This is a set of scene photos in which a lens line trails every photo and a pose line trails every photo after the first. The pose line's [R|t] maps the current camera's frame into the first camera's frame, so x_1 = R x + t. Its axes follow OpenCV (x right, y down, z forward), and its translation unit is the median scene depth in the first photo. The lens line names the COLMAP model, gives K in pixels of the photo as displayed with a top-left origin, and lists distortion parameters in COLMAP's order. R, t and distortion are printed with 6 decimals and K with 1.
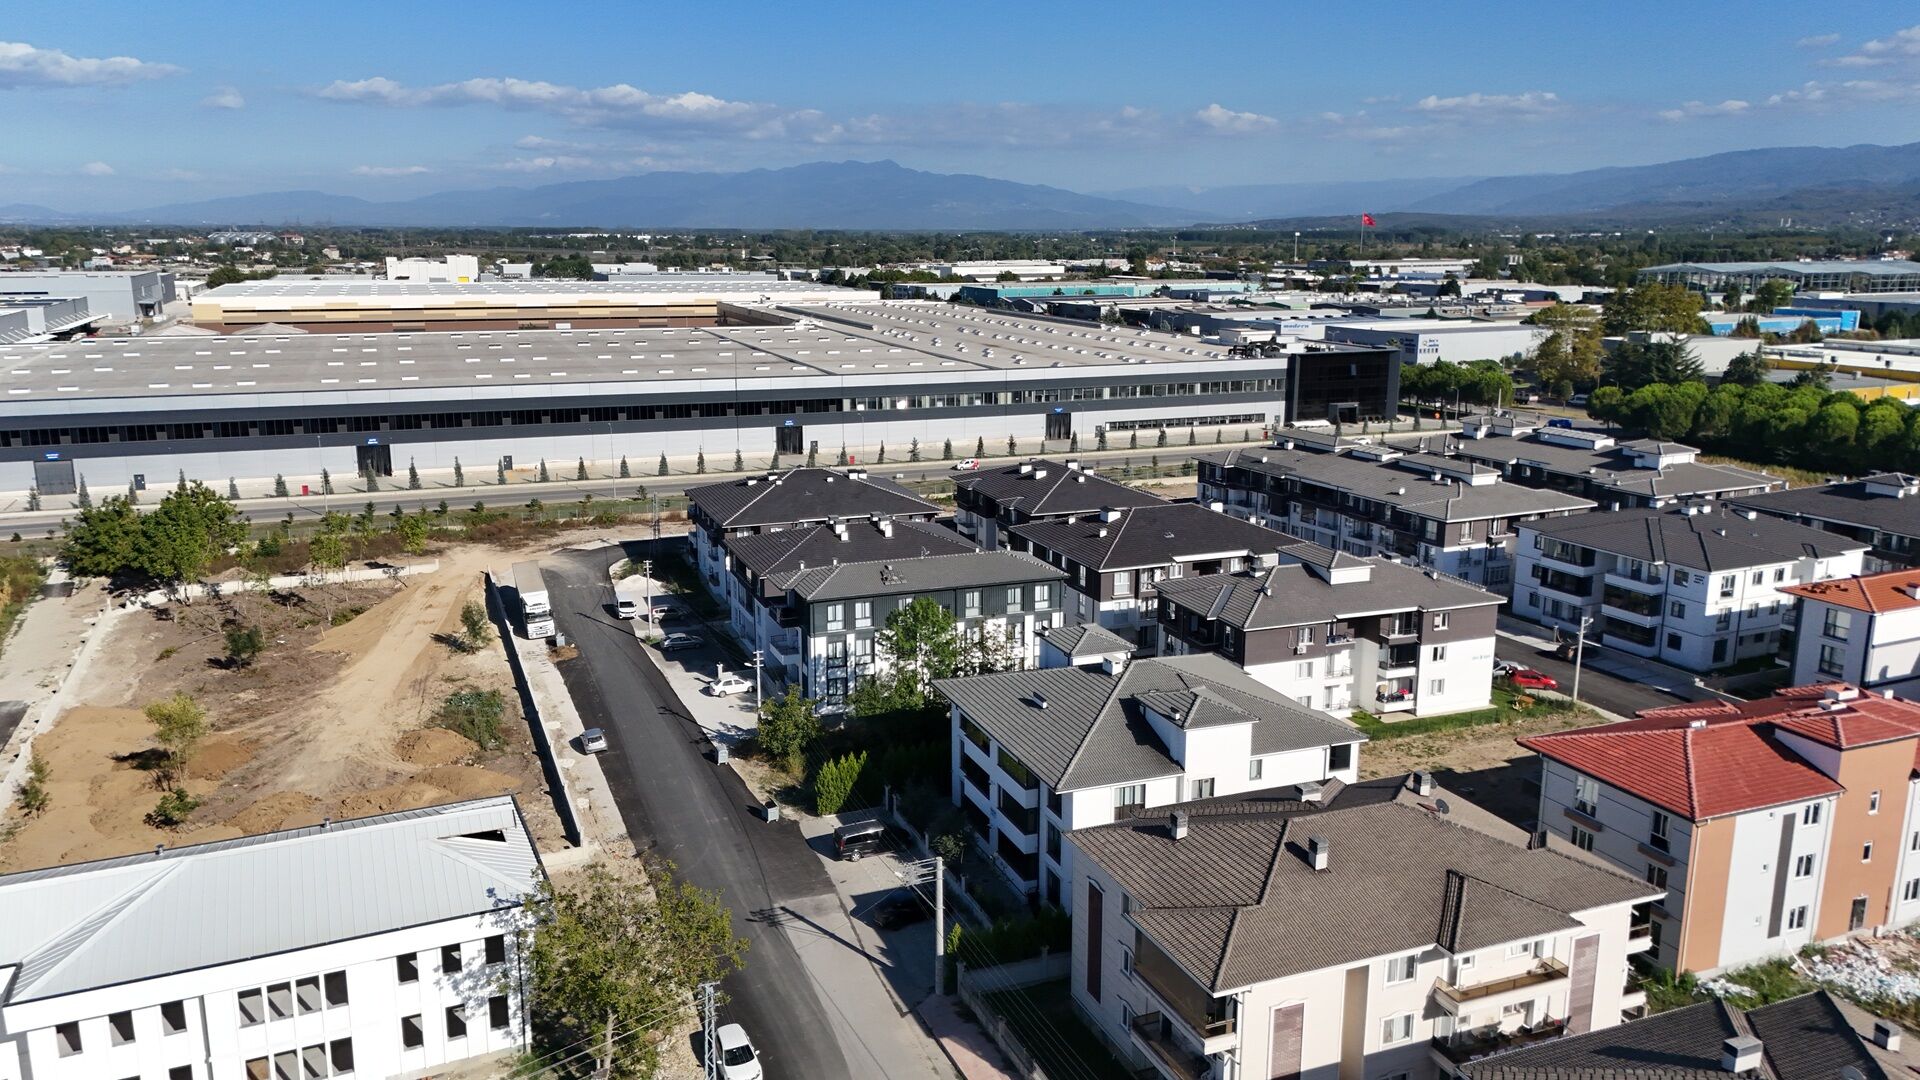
lens RADIAL K [[1409.7, 0, 960.0], [0, 1409.7, 540.0], [0, 0, 1]] dist [0.087089, -0.084555]
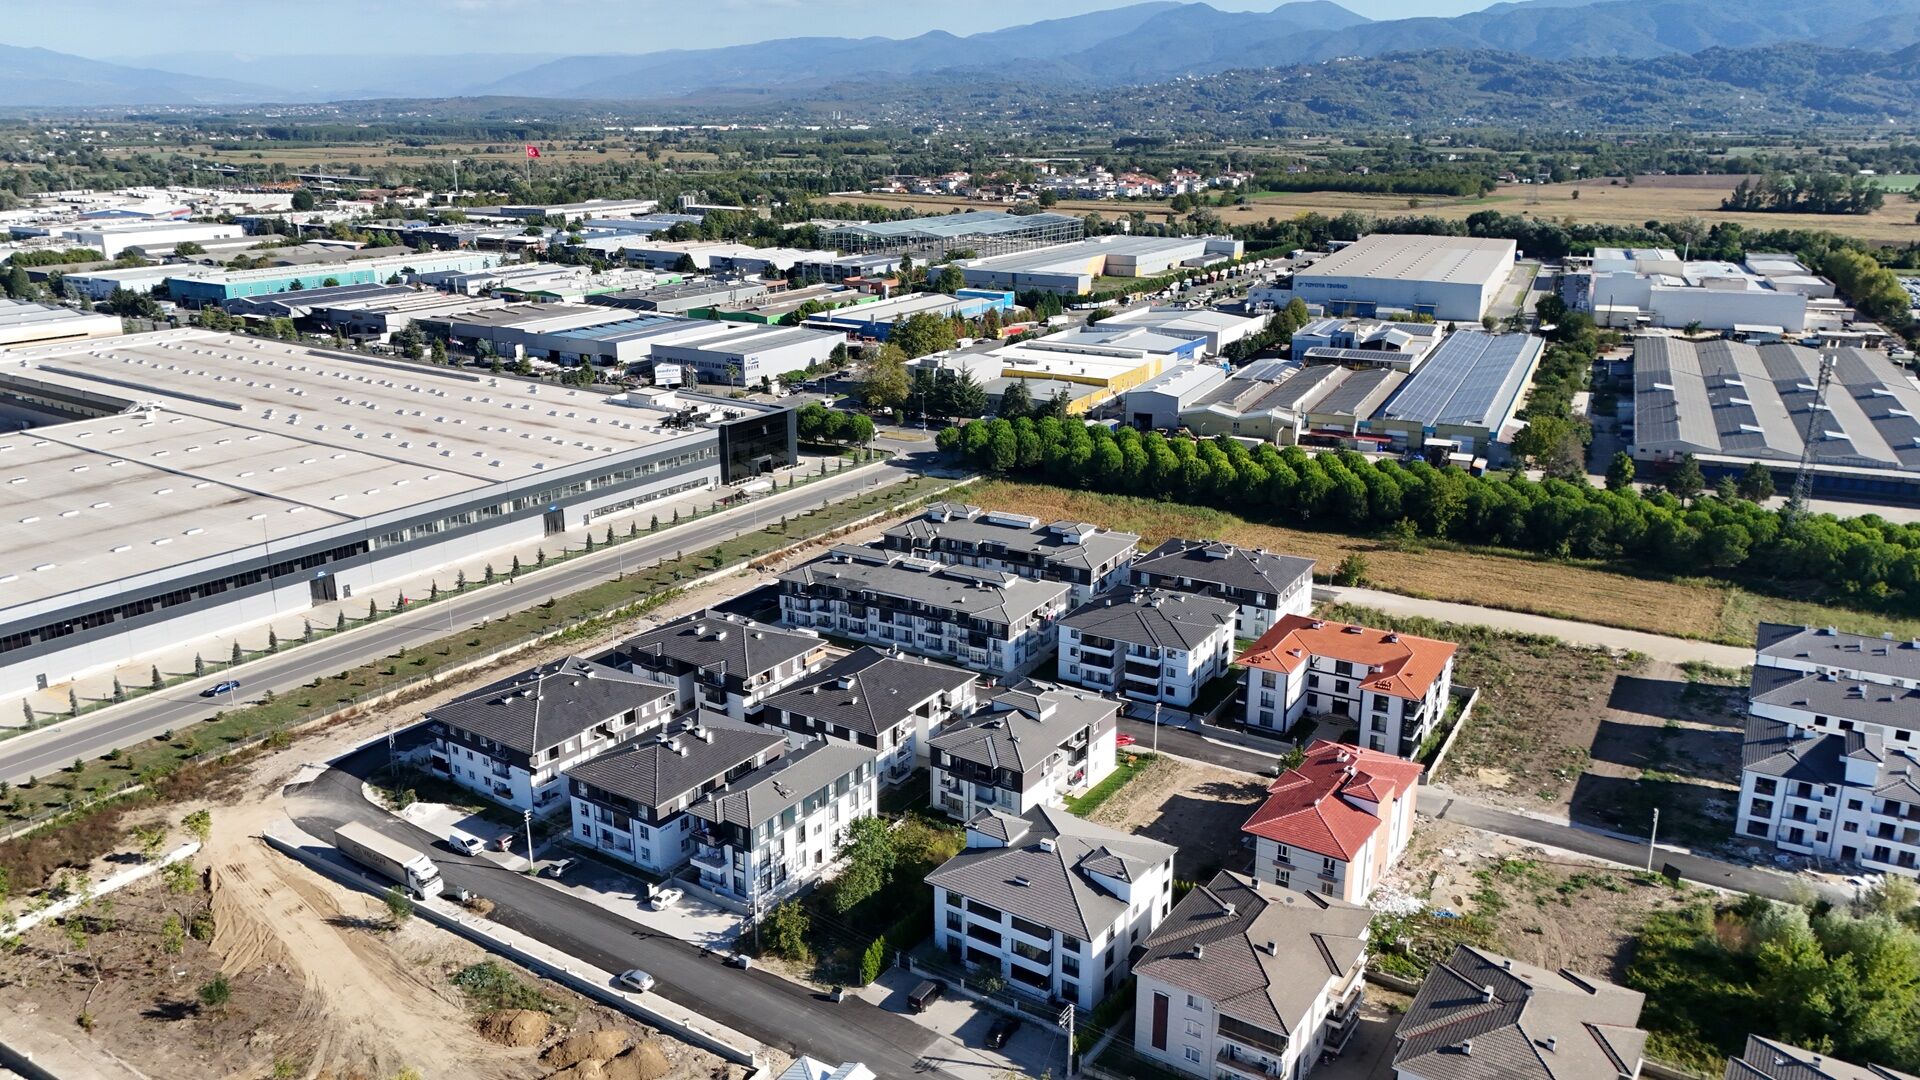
lens RADIAL K [[1409.7, 0, 960.0], [0, 1409.7, 540.0], [0, 0, 1]] dist [0.087089, -0.084555]
pose [[0.823433, -0.167226, 0.542212, -0.601861], [0.122303, 0.985431, 0.118184, -0.349065], [-0.554076, -0.031002, 0.831889, -0.237315]]
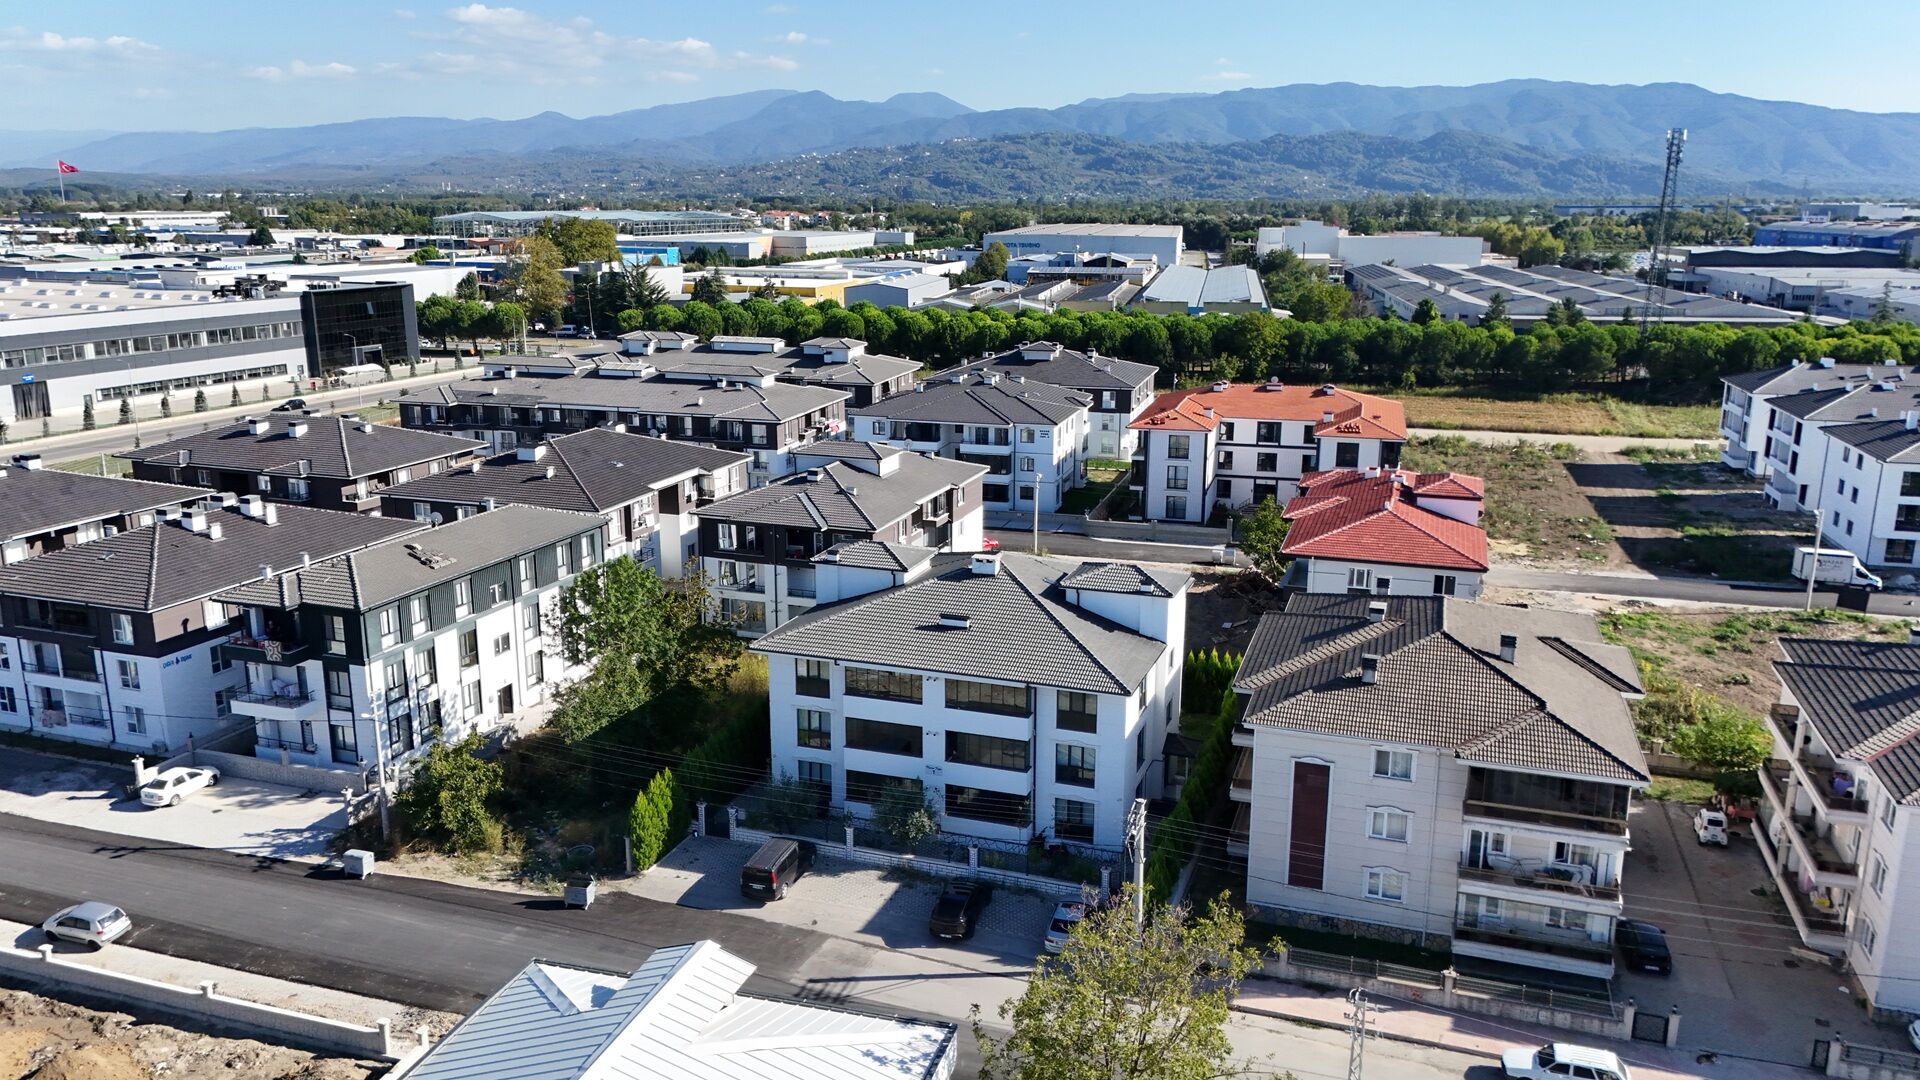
lens RADIAL K [[1409.7, 0, 960.0], [0, 1409.7, 540.0], [0, 0, 1]] dist [0.087089, -0.084555]
pose [[0.654193, -0.178596, 0.734939, -0.386206], [0.160610, 0.982362, 0.095758, -0.008240], [-0.739078, 0.055395, 0.671339, 0.316532]]
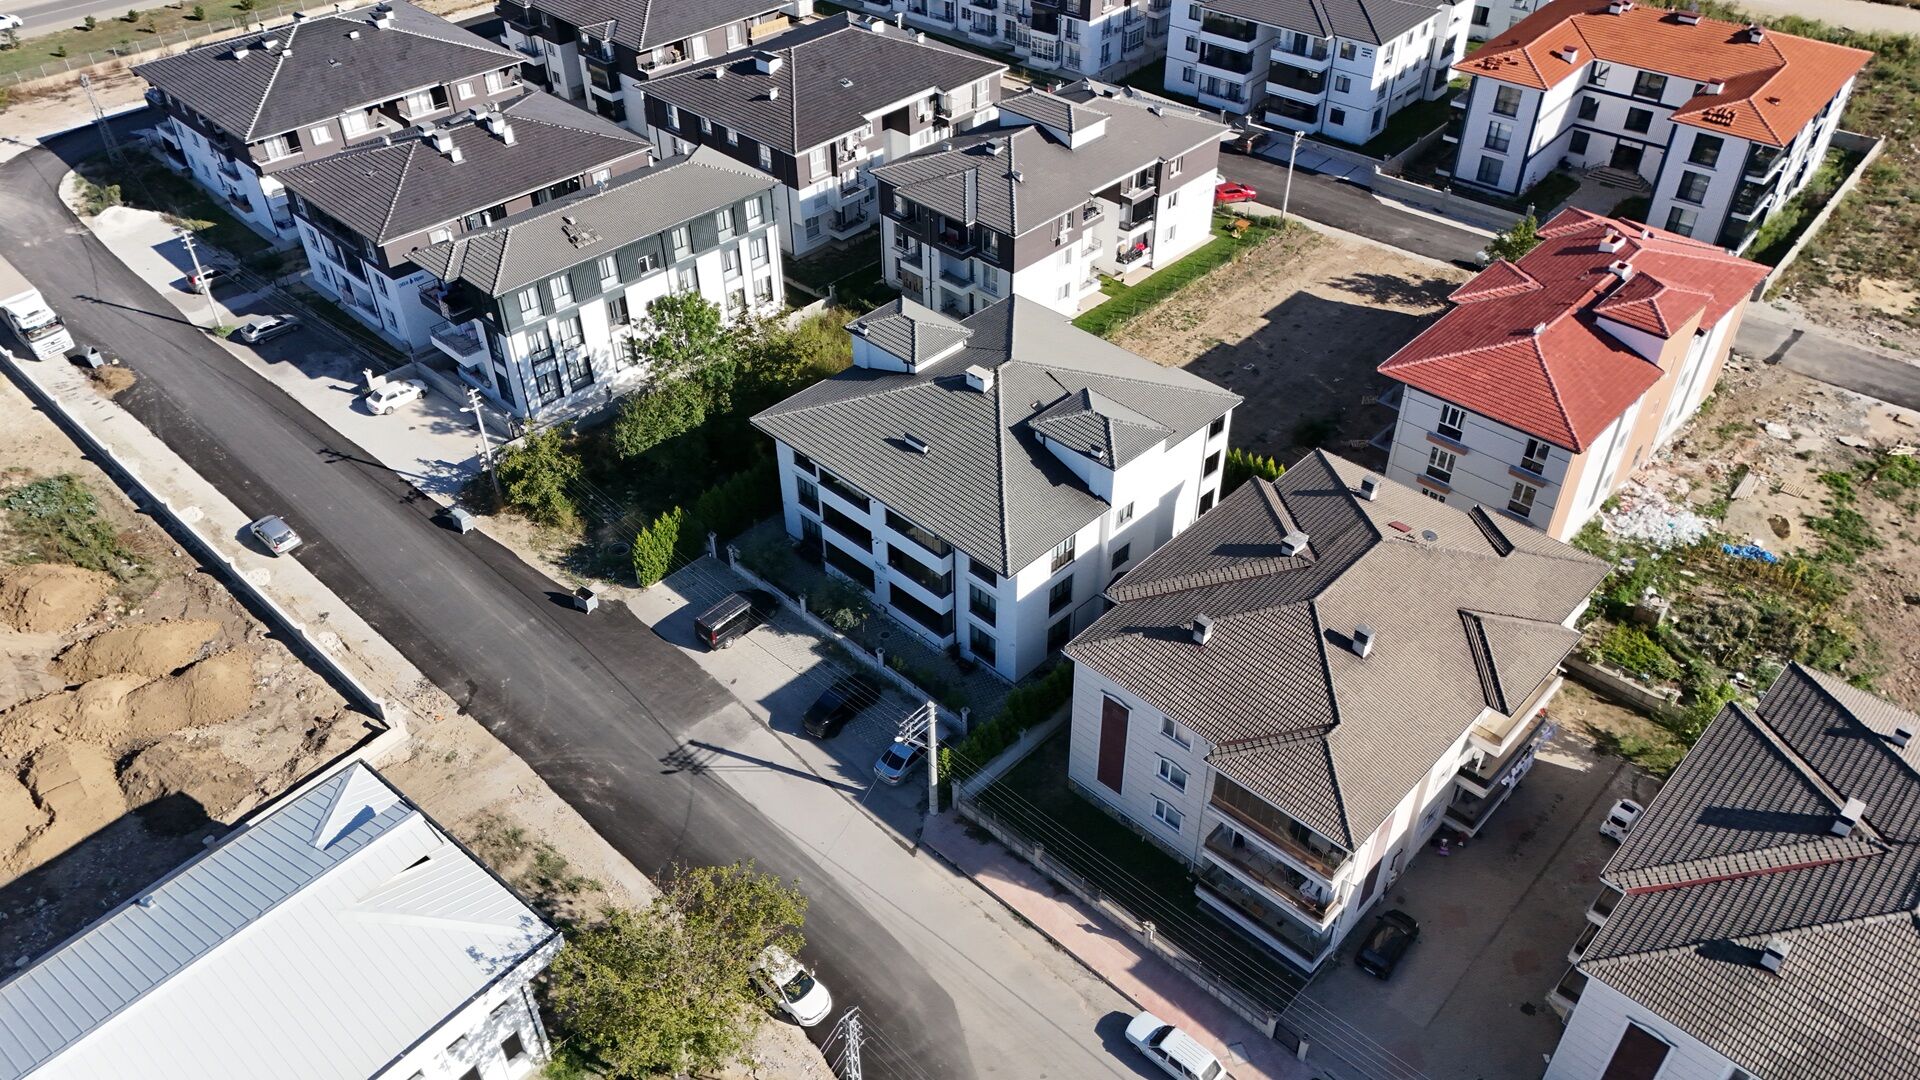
lens RADIAL K [[1409.7, 0, 960.0], [0, 1409.7, 540.0], [0, 0, 1]] dist [0.087089, -0.084555]
pose [[0.908298, -0.268380, 0.320885, -0.153805], [0.097725, 0.881980, 0.461044, -0.166195], [-0.406749, -0.387407, 0.827328, 0.175900]]
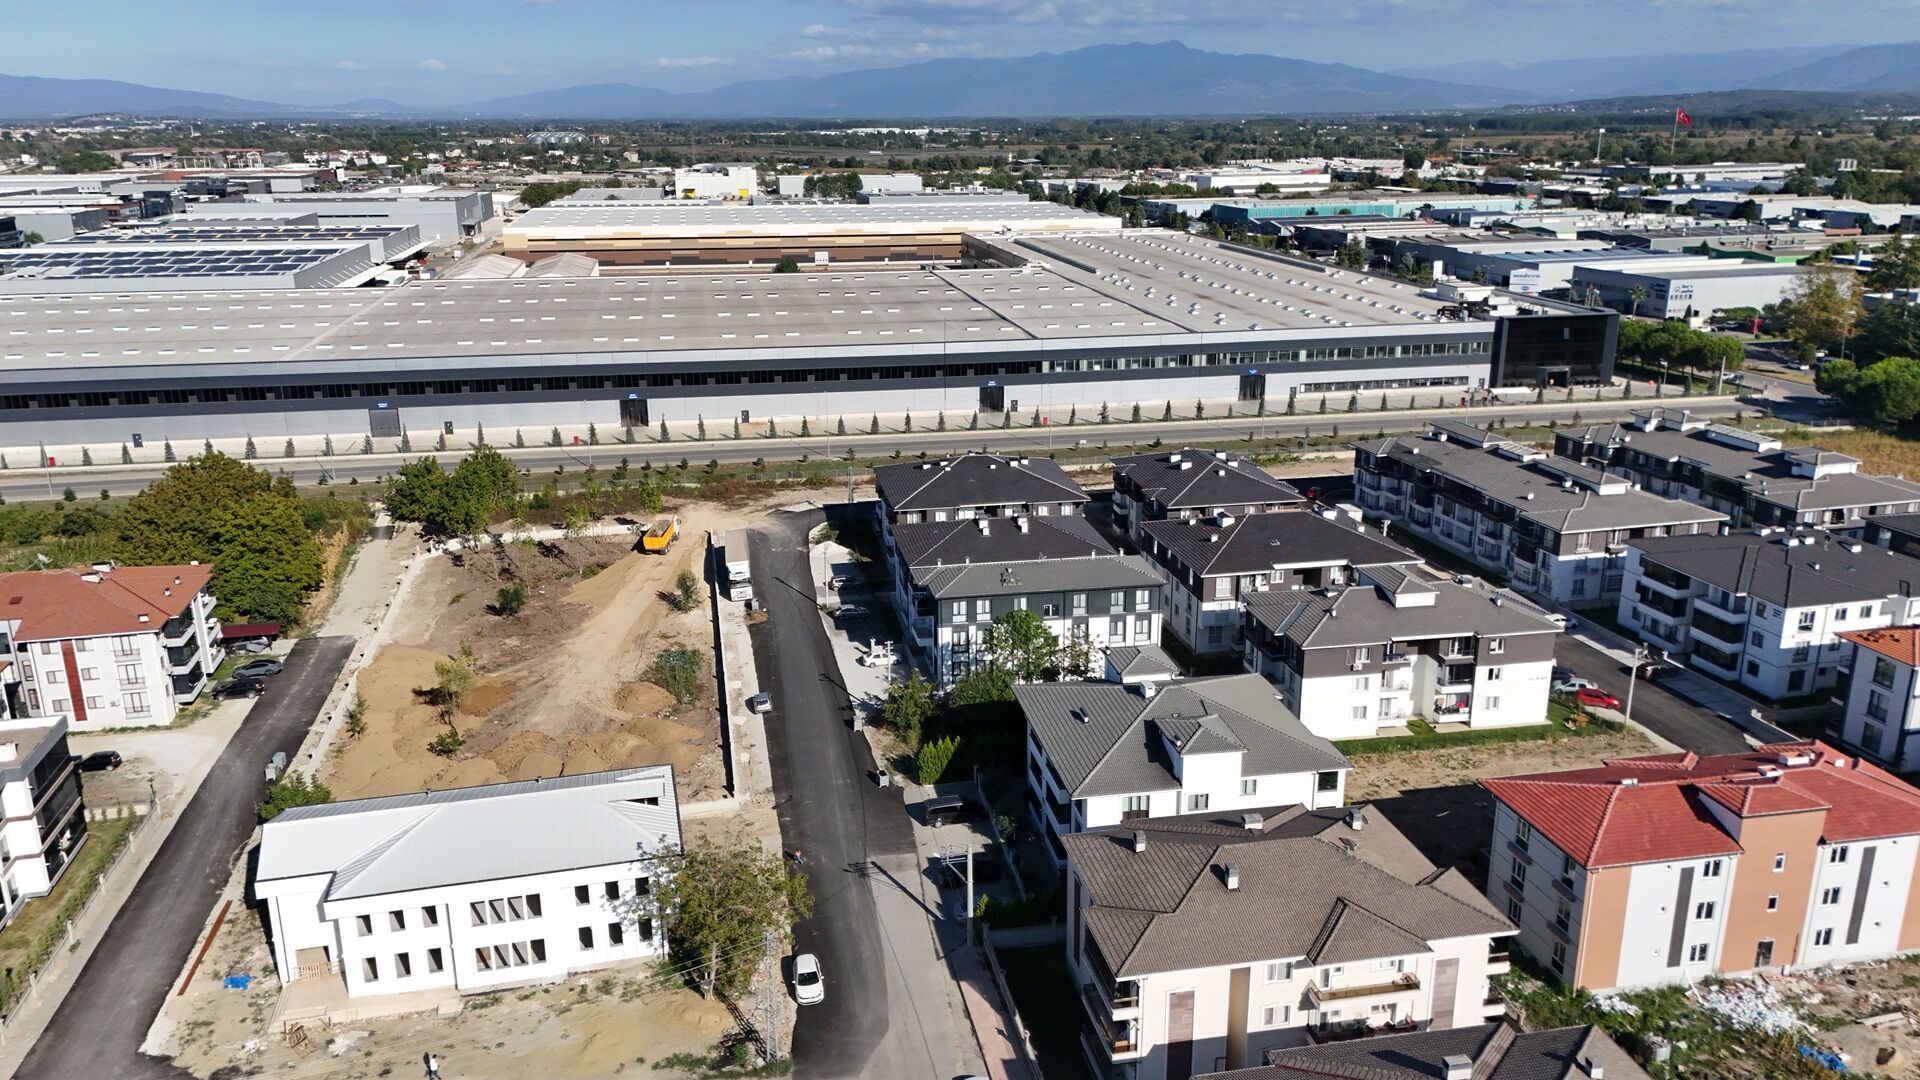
lens RADIAL K [[1409.7, 0, 960.0], [0, 1409.7, 540.0], [0, 0, 1]] dist [0.087089, -0.084555]
pose [[0.981745, 0.047243, -0.184243, 0.122225], [-0.033189, 0.996351, 0.078635, -0.094838], [0.187286, -0.071085, 0.979730, -0.156591]]
